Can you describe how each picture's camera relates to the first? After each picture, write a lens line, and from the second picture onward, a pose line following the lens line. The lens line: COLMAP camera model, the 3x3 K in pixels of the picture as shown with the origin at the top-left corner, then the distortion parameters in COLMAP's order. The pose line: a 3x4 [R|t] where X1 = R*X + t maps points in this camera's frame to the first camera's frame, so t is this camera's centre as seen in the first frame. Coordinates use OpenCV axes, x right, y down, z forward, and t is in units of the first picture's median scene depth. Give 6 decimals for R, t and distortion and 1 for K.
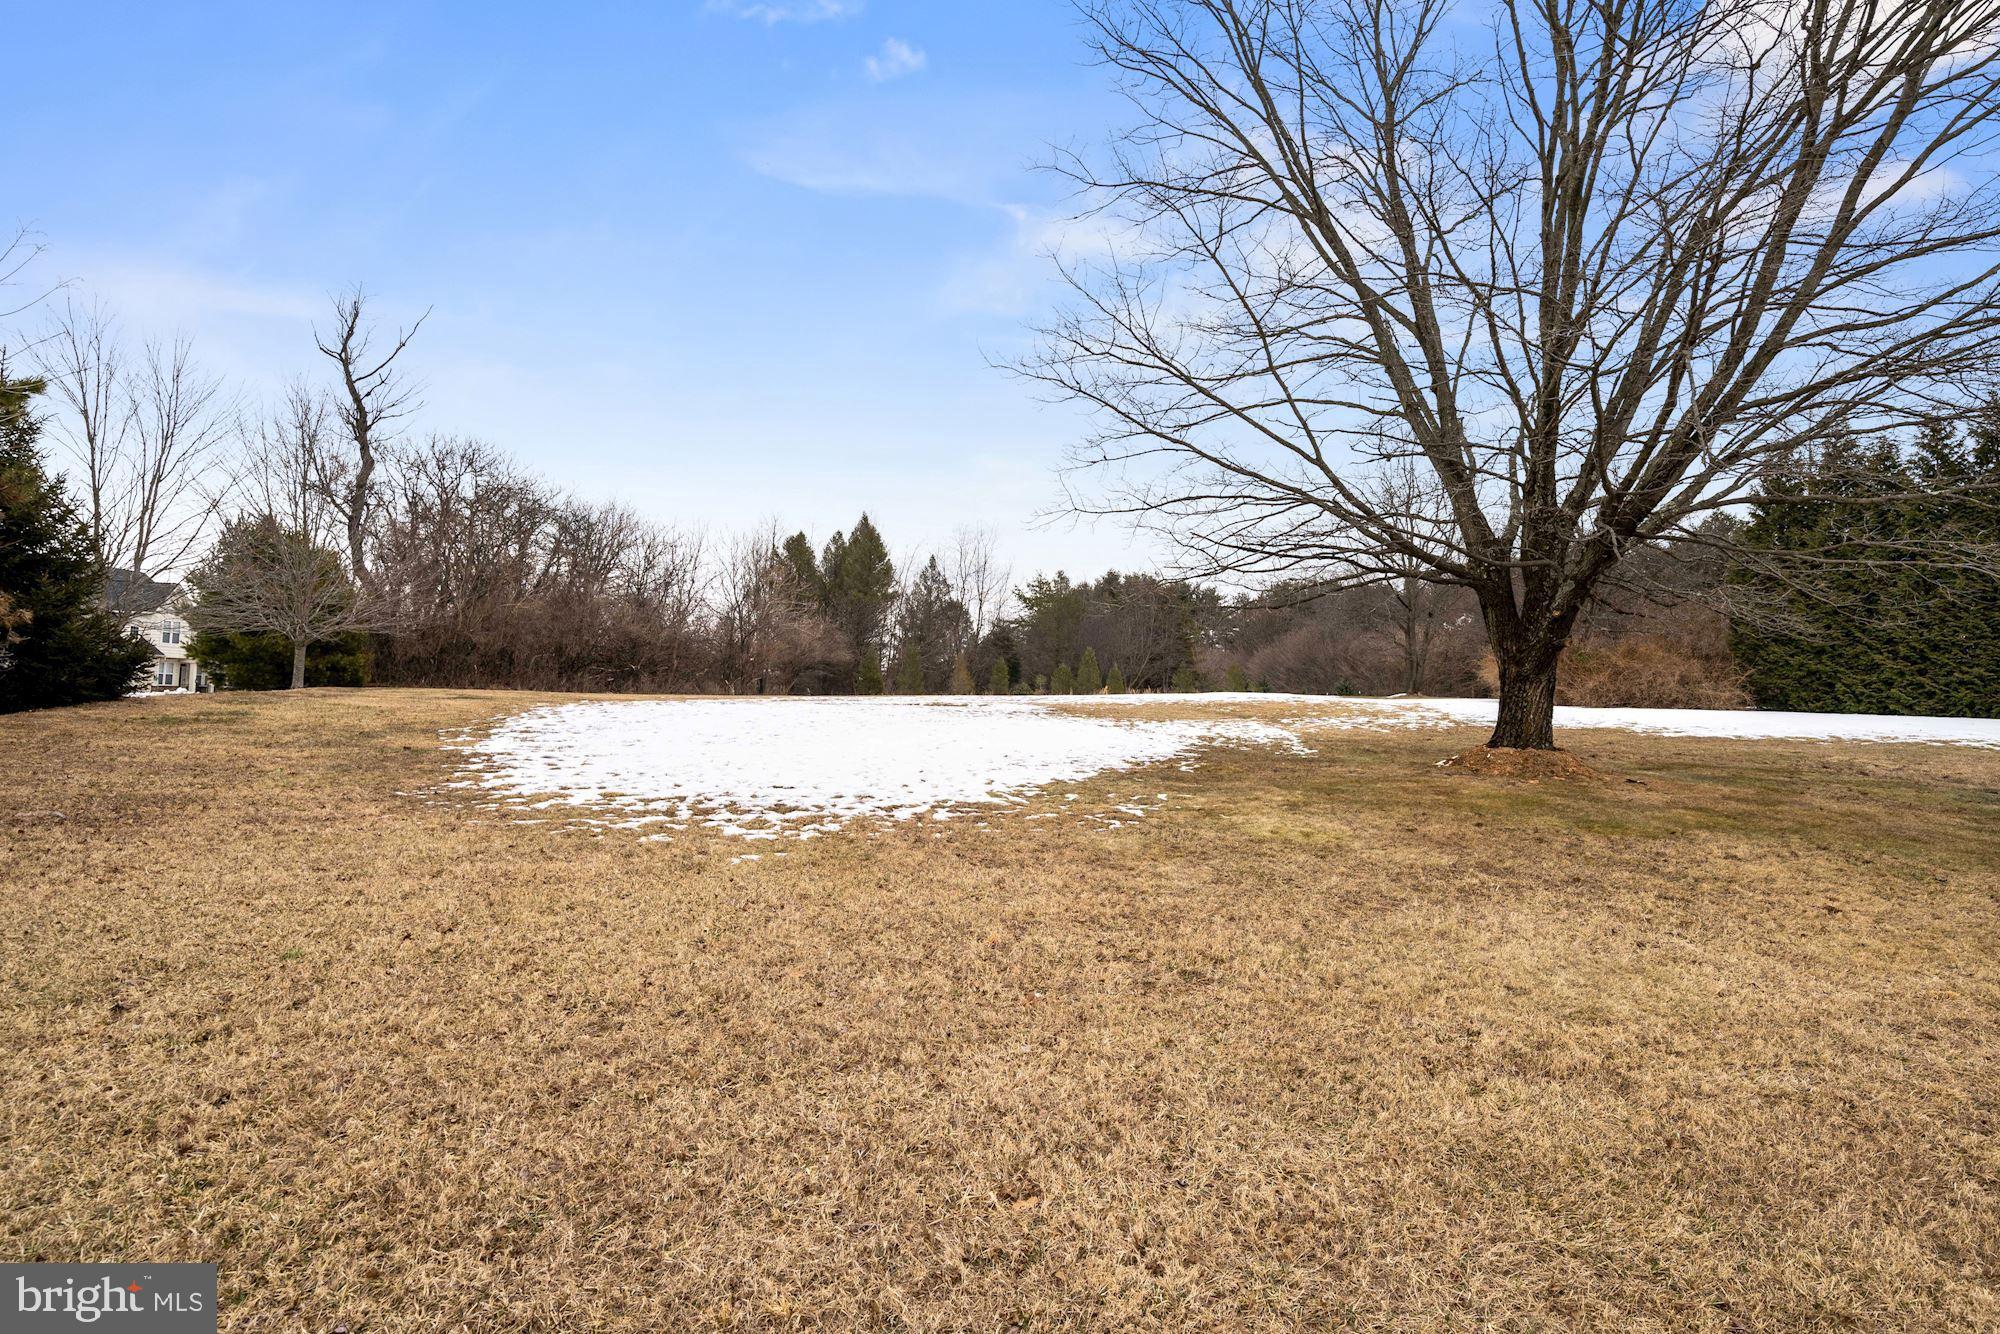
lens RADIAL K [[1010.2, 0, 1001.1], [0, 1010.2, 670.3], [0, 0, 1]] dist [0.000337, -0.000033]
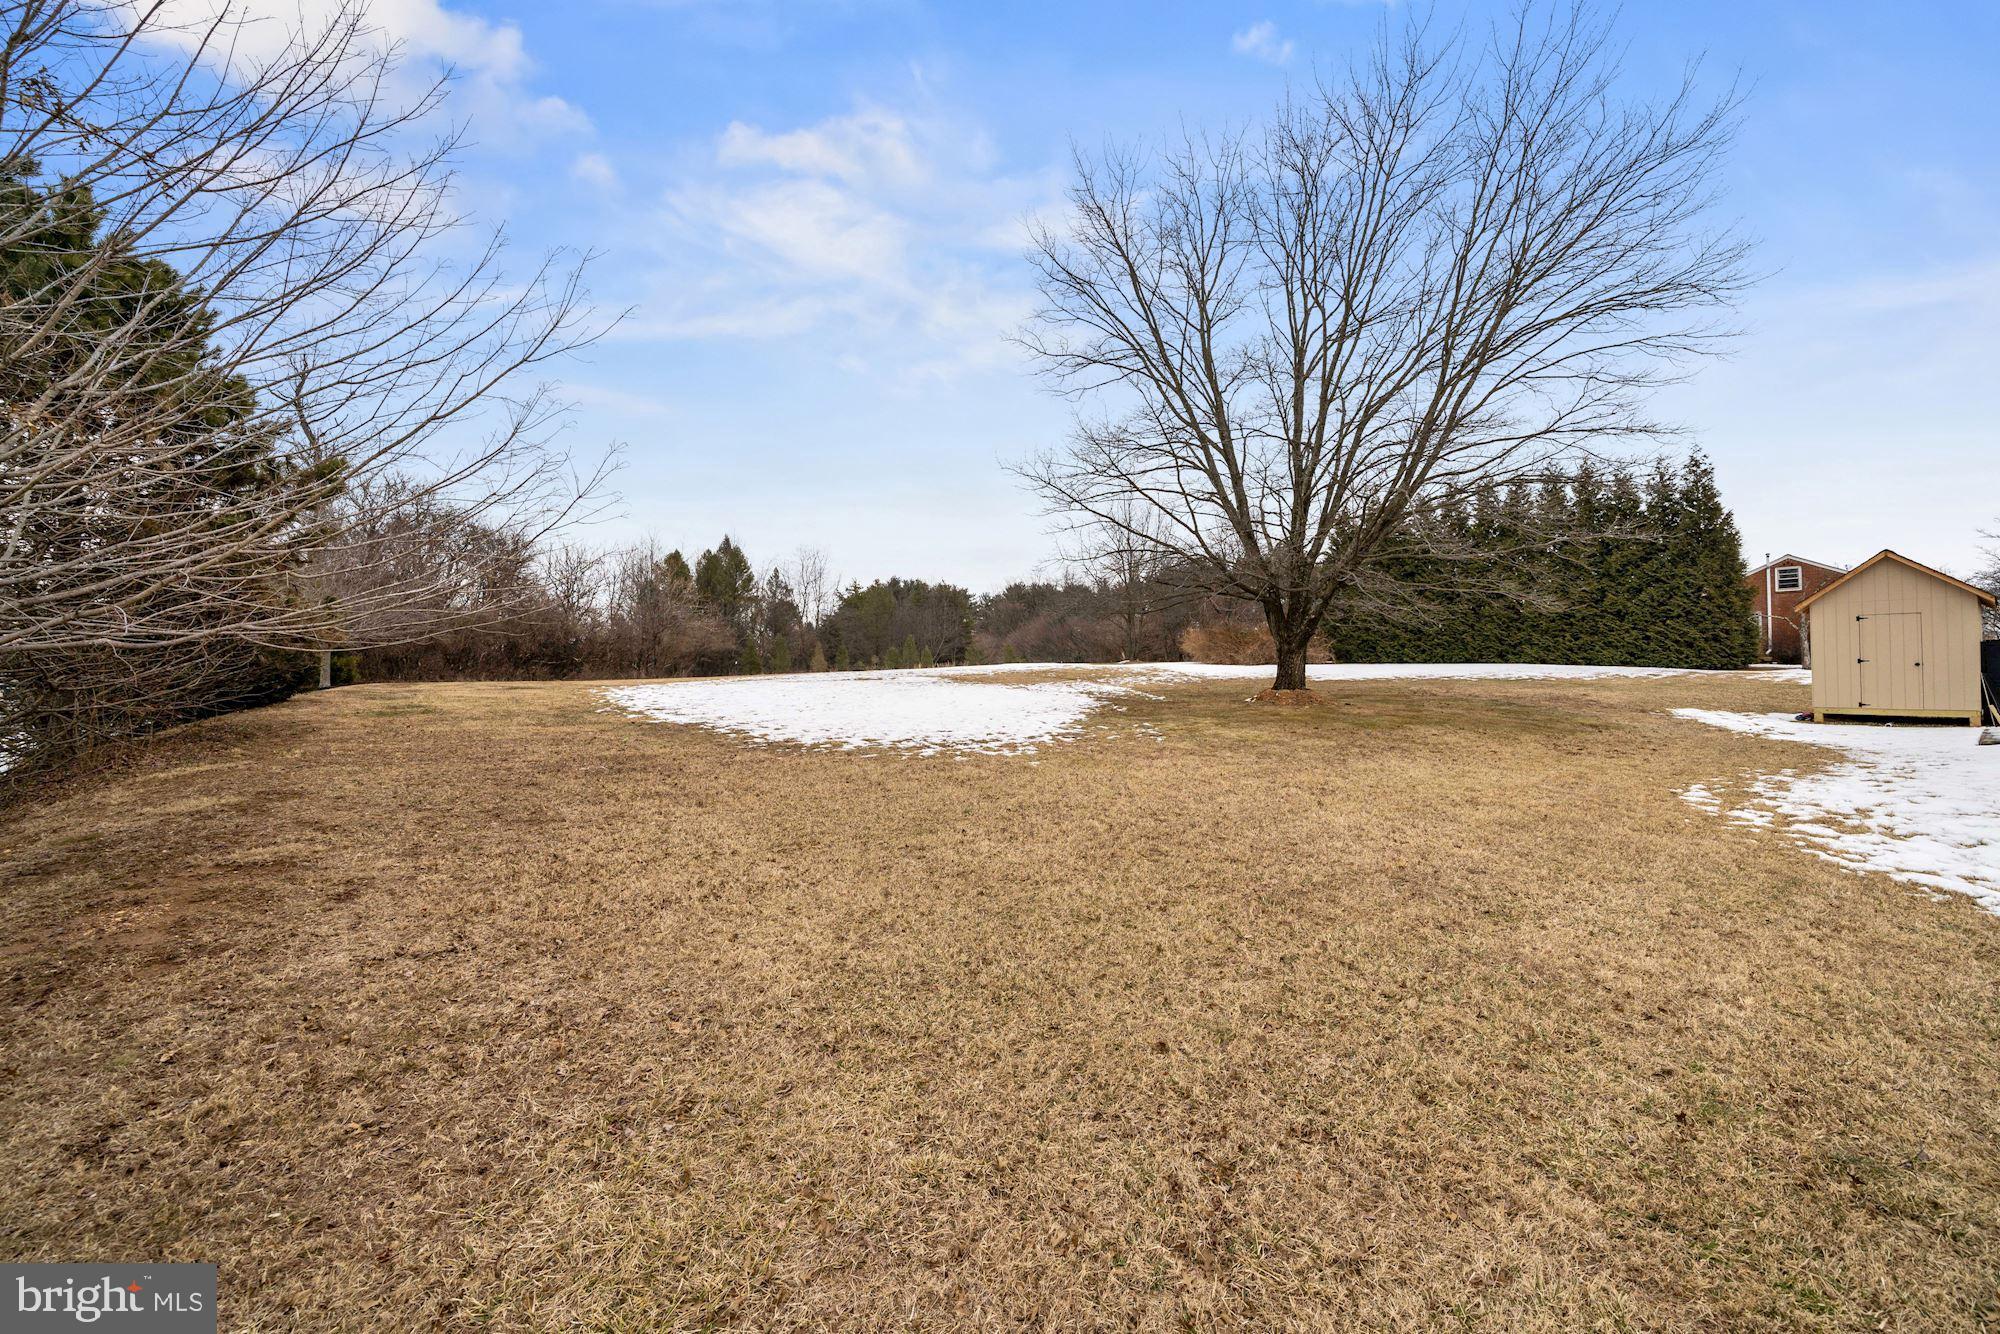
lens RADIAL K [[751.0, 0, 997.9], [0, 751.0, 667.3], [0, 0, 1]] dist [-0.001983, -0.000057]
pose [[0.960988, -0.035881, 0.274253, -0.172663], [0.029030, 0.999158, 0.029003, -0.008797], [-0.275063, -0.019910, 0.961220, -0.075925]]
